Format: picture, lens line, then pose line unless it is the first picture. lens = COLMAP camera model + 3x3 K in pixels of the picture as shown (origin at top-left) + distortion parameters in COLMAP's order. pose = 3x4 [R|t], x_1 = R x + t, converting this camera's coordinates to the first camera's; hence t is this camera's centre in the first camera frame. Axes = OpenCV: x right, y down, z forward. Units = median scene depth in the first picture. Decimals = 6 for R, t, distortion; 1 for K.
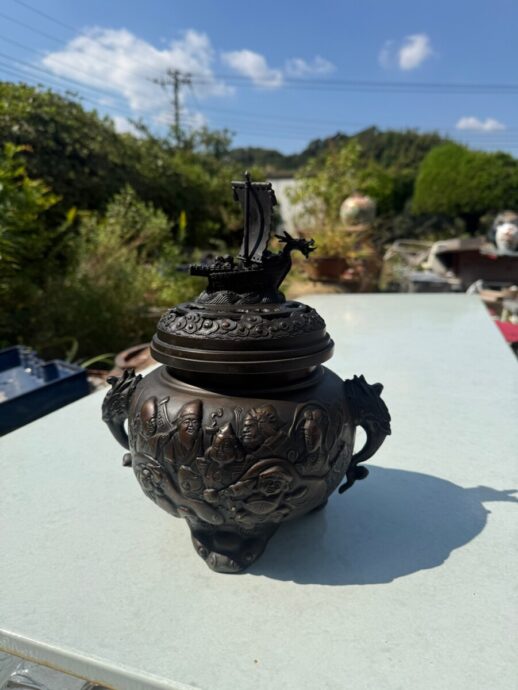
lens RADIAL K [[508.8, 0, 257.6], [0, 508.8, 338.0], [0, 0, 1]] dist [0.012903, -0.042686]
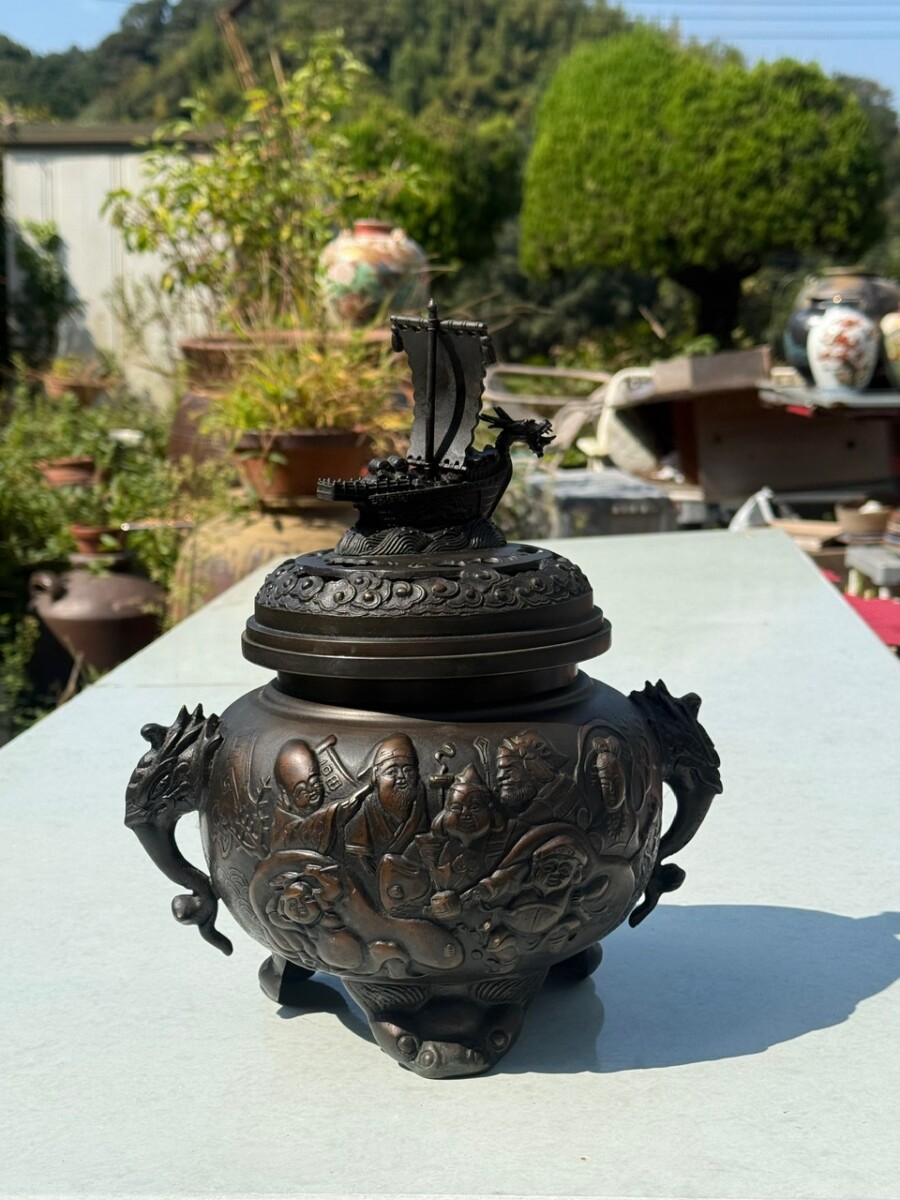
lens RADIAL K [[1963.5, 0, 440.8], [0, 1963.5, 597.9], [0, 0, 1]] dist [0.117442, 0.000000]
pose [[0.966085, -0.057673, 0.251702, -0.064664], [0.075263, 0.995307, -0.060820, 0.012209], [-0.247013, 0.077701, 0.965892, -0.110823]]
